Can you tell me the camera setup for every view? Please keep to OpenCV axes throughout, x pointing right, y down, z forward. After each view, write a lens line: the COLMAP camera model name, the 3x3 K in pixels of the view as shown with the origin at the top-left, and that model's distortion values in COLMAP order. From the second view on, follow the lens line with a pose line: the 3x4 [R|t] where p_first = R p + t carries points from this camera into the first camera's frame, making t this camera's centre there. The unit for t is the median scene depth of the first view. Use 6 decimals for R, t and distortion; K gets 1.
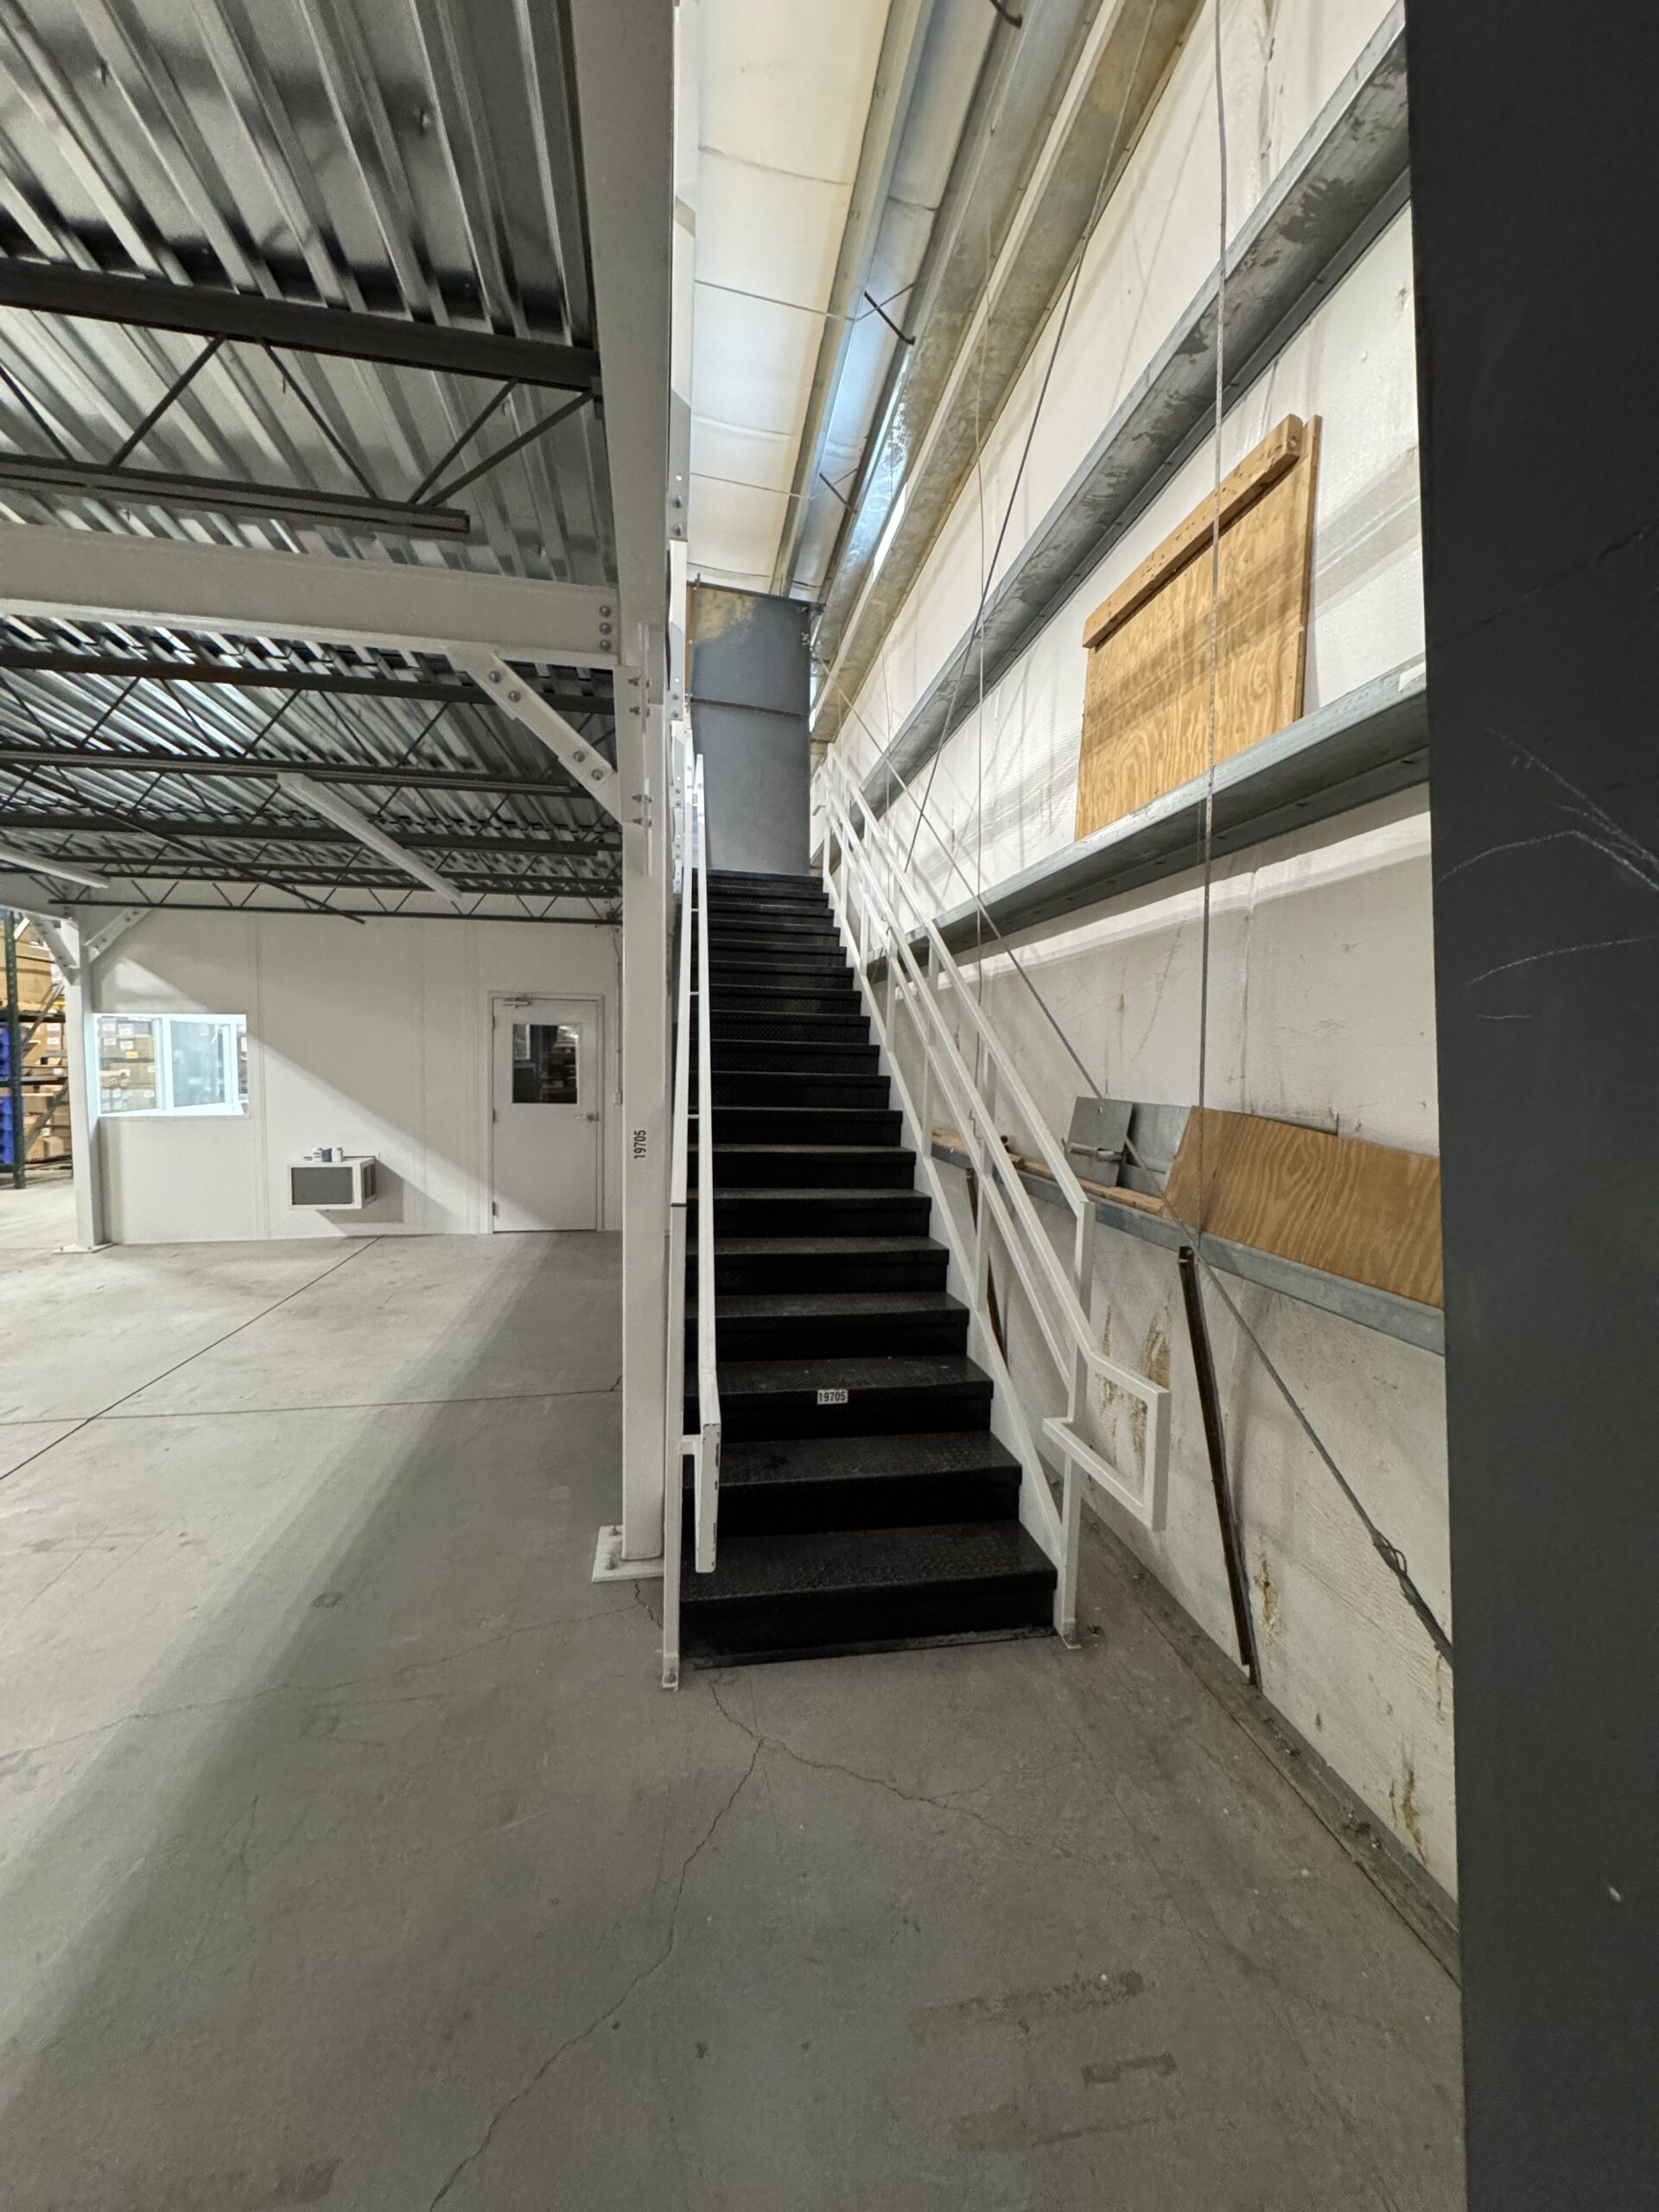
lens RADIAL K [[872.5, 0, 829.9], [0, 872.5, 1111.6], [0, 0, 1]] dist [-0.001084, -0.000039]
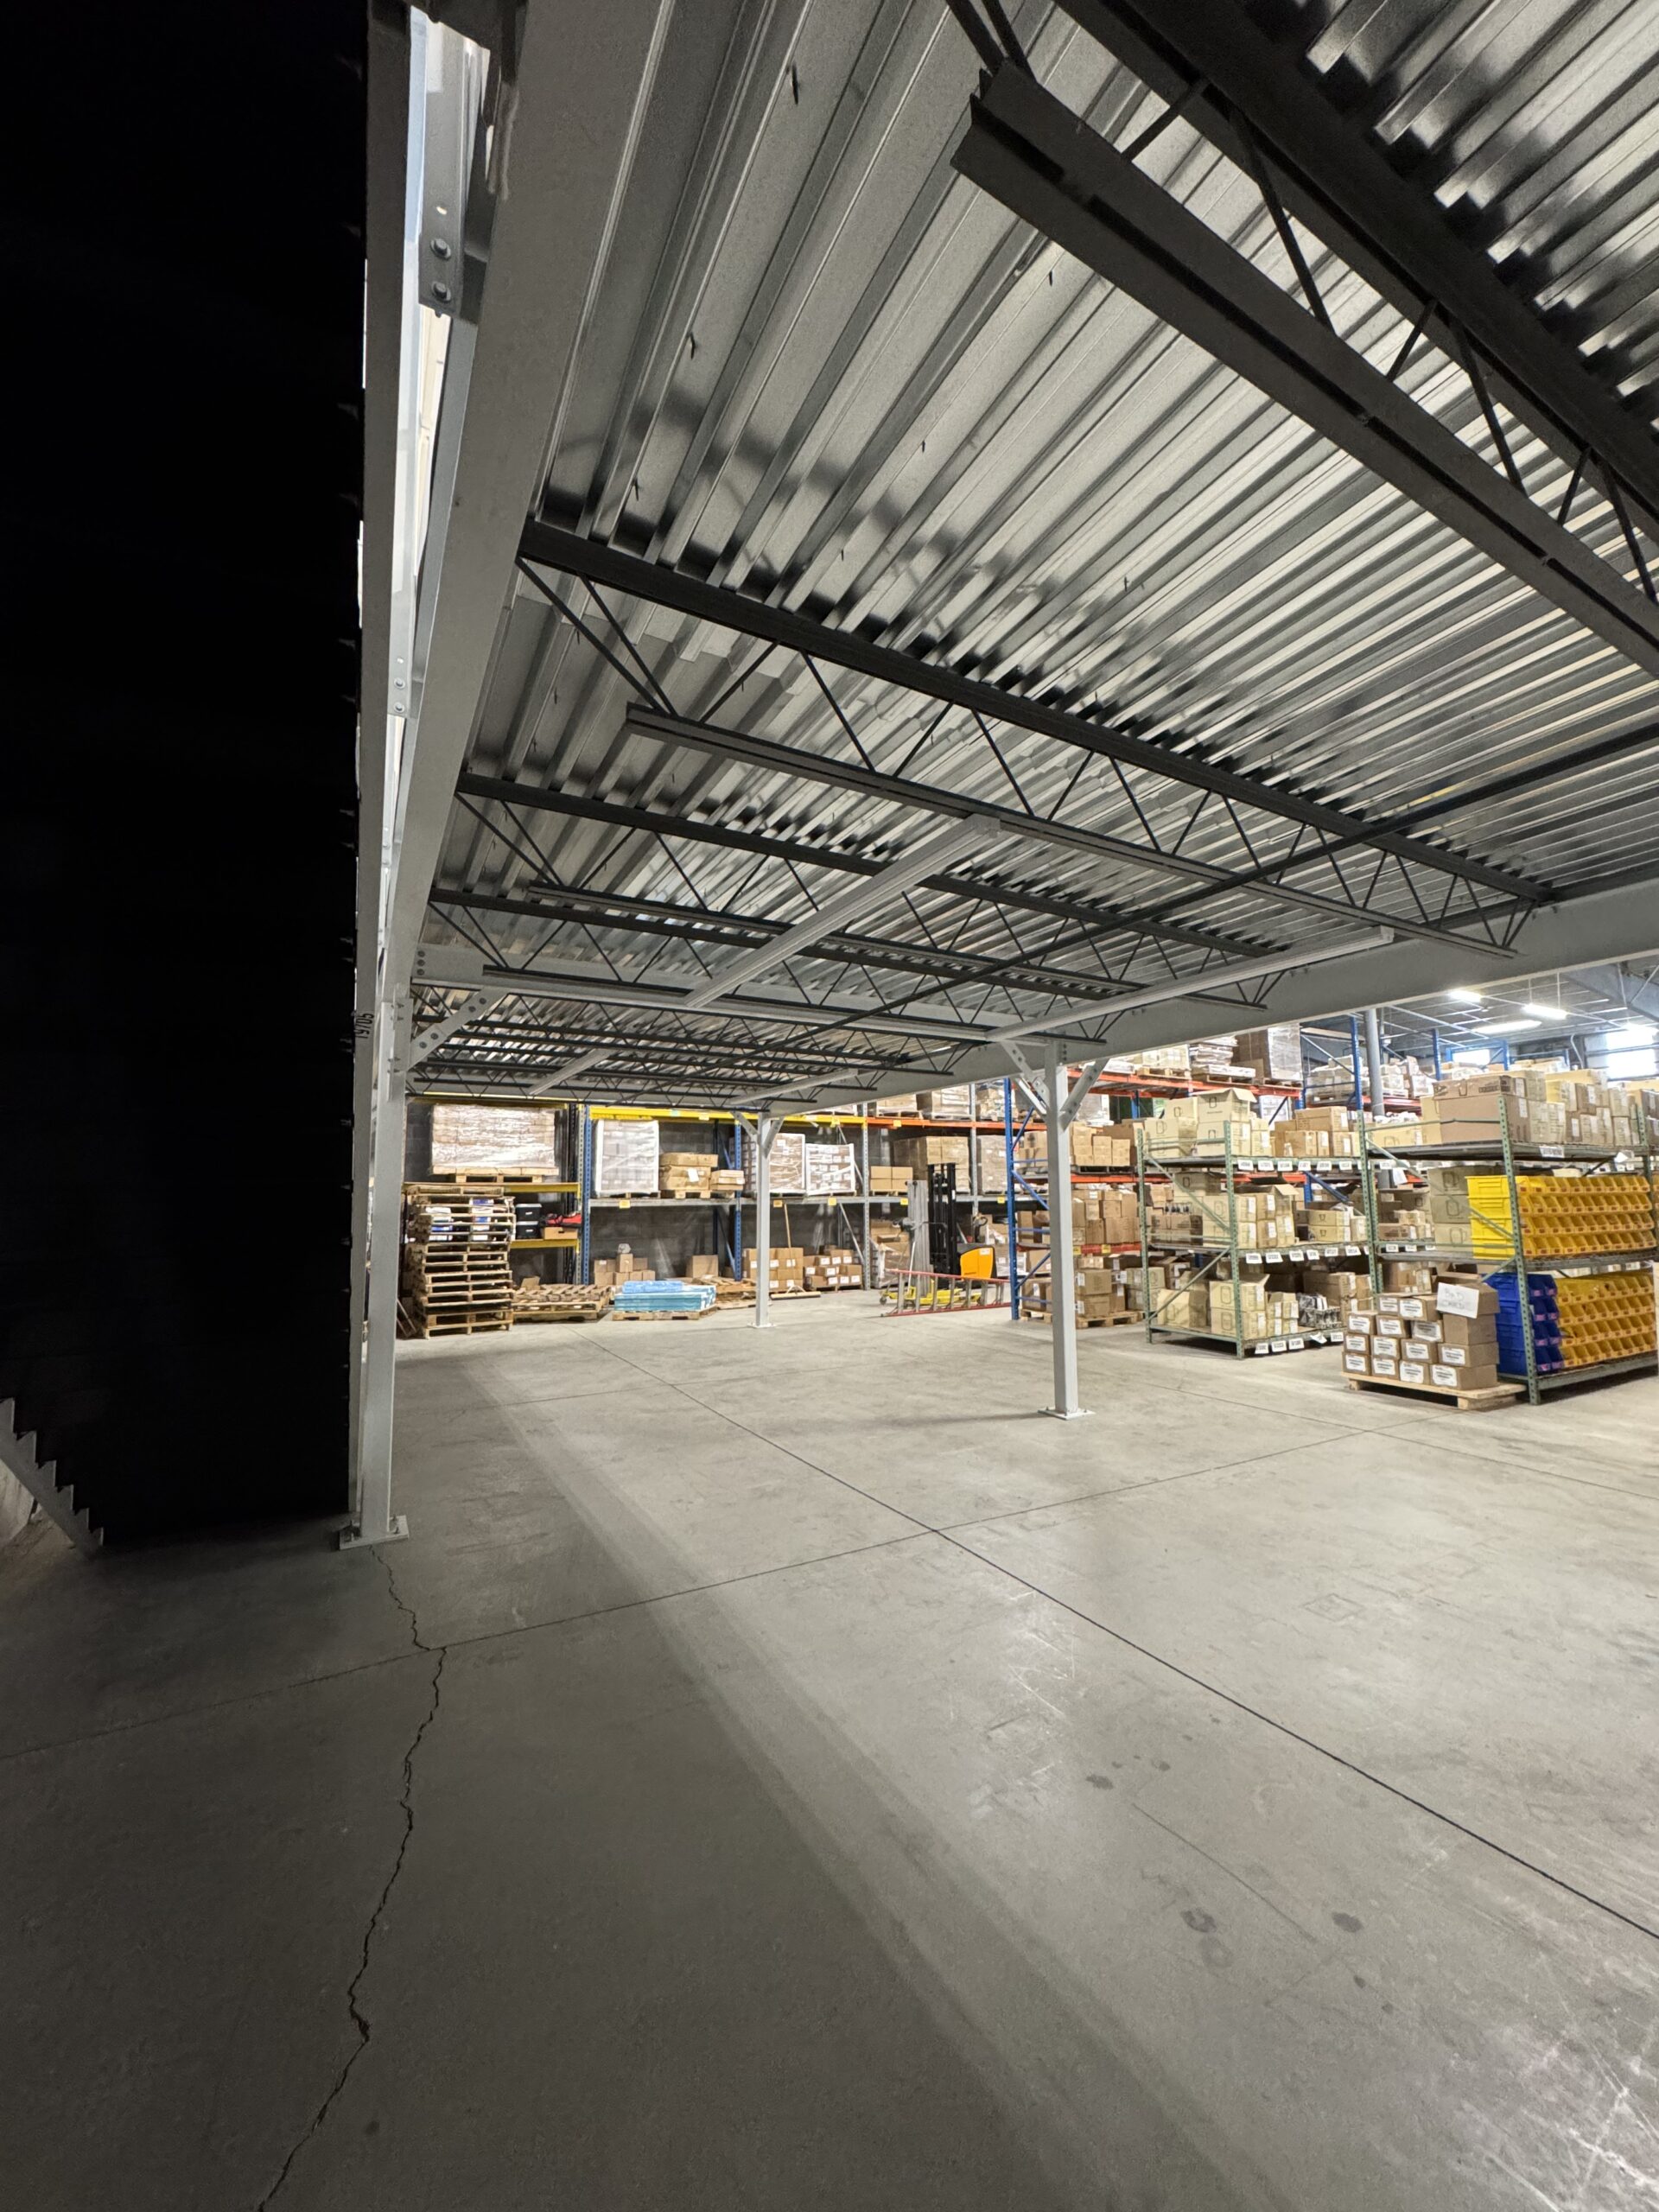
lens RADIAL K [[872.5, 0, 832.9], [0, 872.5, 1103.4], [0, 0, 1]] dist [-0.001084, -0.000039]
pose [[-0.947006, -0.037992, -0.318960, -0.323574], [-0.022365, 0.998370, -0.052513, -0.126873], [0.320435, -0.042597, -0.946312, 1.922654]]
